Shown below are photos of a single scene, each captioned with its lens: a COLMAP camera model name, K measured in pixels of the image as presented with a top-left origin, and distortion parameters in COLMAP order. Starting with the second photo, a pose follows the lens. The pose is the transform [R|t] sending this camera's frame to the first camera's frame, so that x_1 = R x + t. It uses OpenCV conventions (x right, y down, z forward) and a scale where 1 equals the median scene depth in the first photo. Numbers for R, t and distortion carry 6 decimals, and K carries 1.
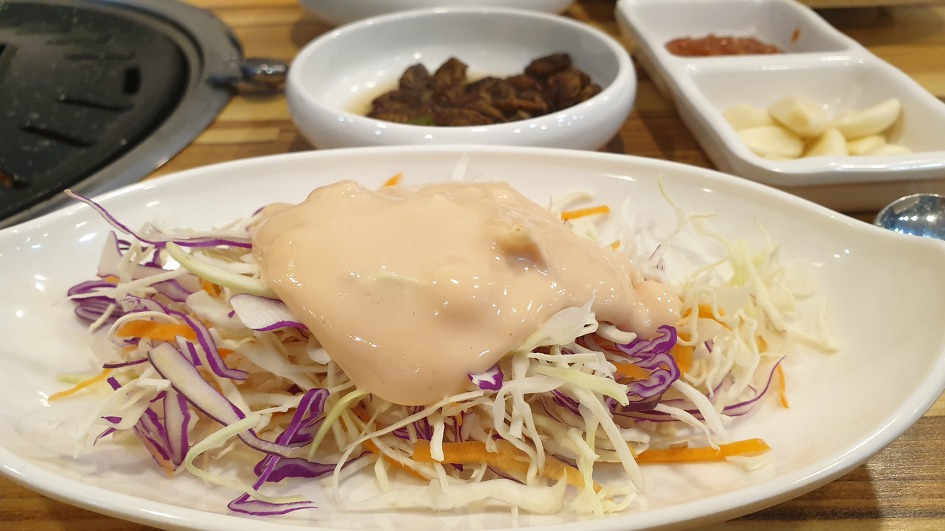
lens RADIAL K [[936.0, 0, 471.1], [0, 936.0, 265.7], [0, 0, 1]] dist [-0.143803, -0.028068]
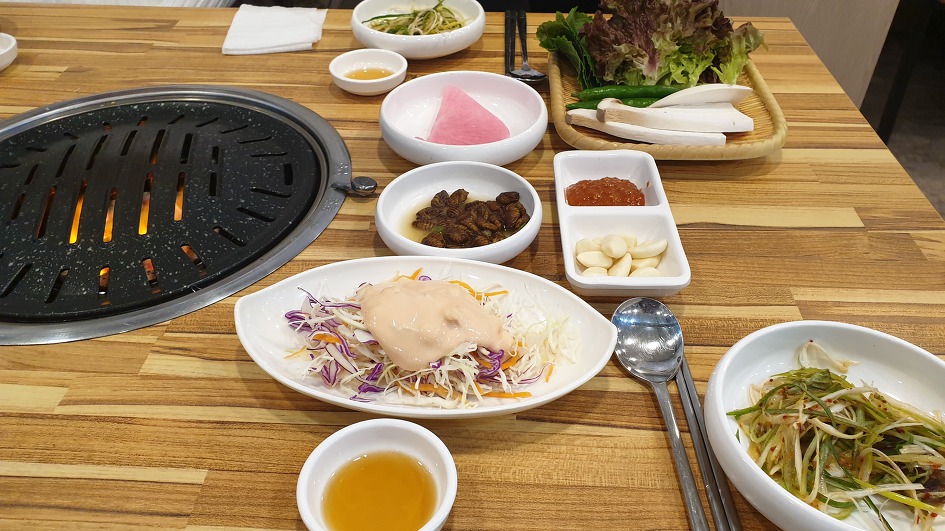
lens RADIAL K [[936.0, 0, 472.5], [0, 936.0, 264.8], [0, 0, 1]] dist [-0.143803, -0.028068]
pose [[0.994918, 0.070369, -0.072015, 0.323493], [-0.066047, 0.995966, 0.060739, -0.384089], [0.075998, -0.055674, 0.995552, -1.955280]]
